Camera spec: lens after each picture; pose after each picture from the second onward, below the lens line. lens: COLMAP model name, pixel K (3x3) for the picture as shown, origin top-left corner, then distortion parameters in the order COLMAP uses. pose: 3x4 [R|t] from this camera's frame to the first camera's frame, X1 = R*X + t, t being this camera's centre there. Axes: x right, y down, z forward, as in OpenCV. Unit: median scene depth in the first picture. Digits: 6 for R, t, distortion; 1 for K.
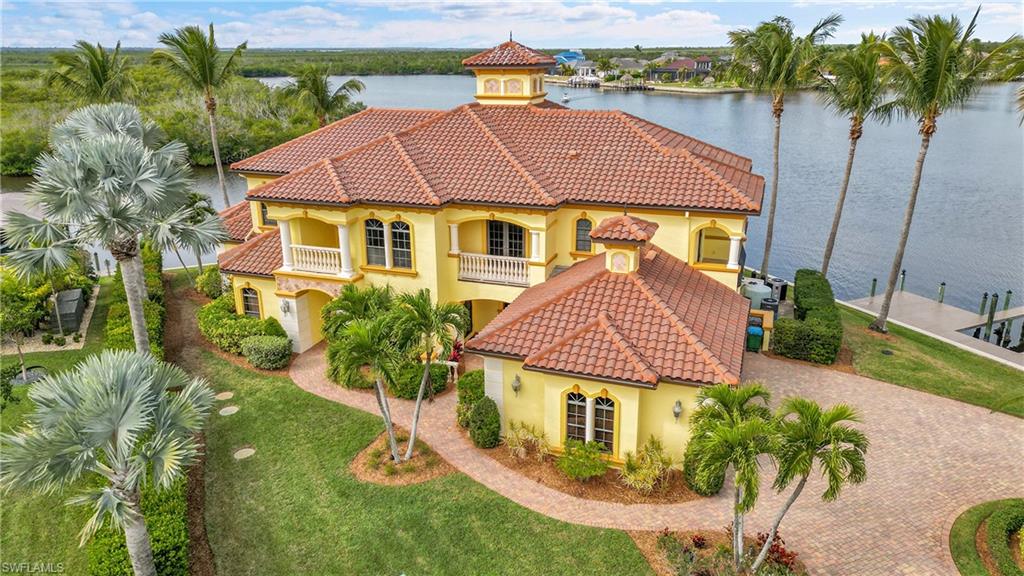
lens RADIAL K [[716.7, 0, 512.0], [0, 716.7, 288.0], [0, 0, 1]] dist [0.097727, -0.104376]
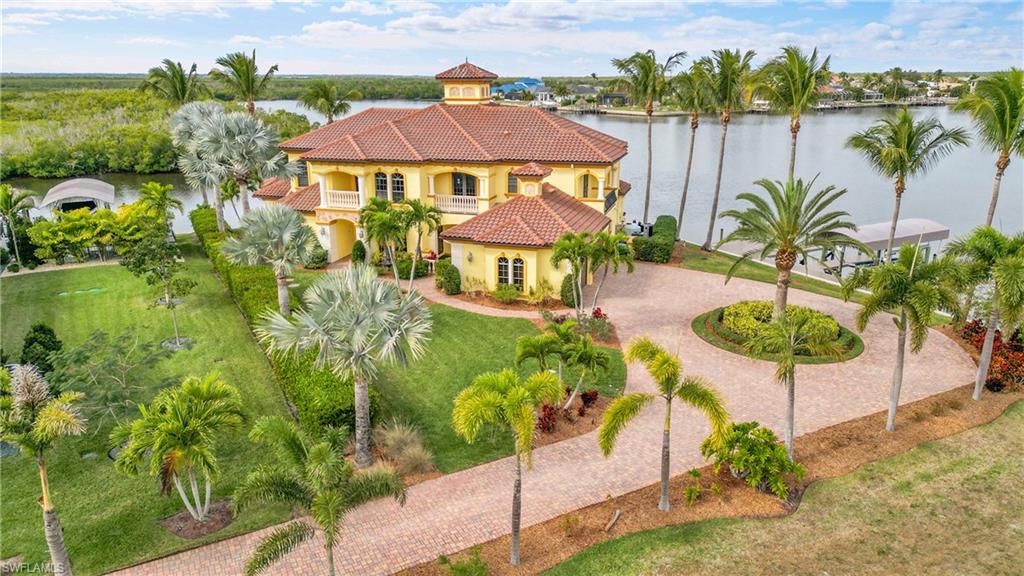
lens RADIAL K [[716.7, 0, 512.0], [0, 716.7, 288.0], [0, 0, 1]] dist [0.097727, -0.104376]
pose [[0.998899, -0.008788, 0.046080, 0.022477], [0.010384, 0.999350, -0.034512, 0.218298], [-0.045747, 0.034952, 0.998341, -0.595955]]
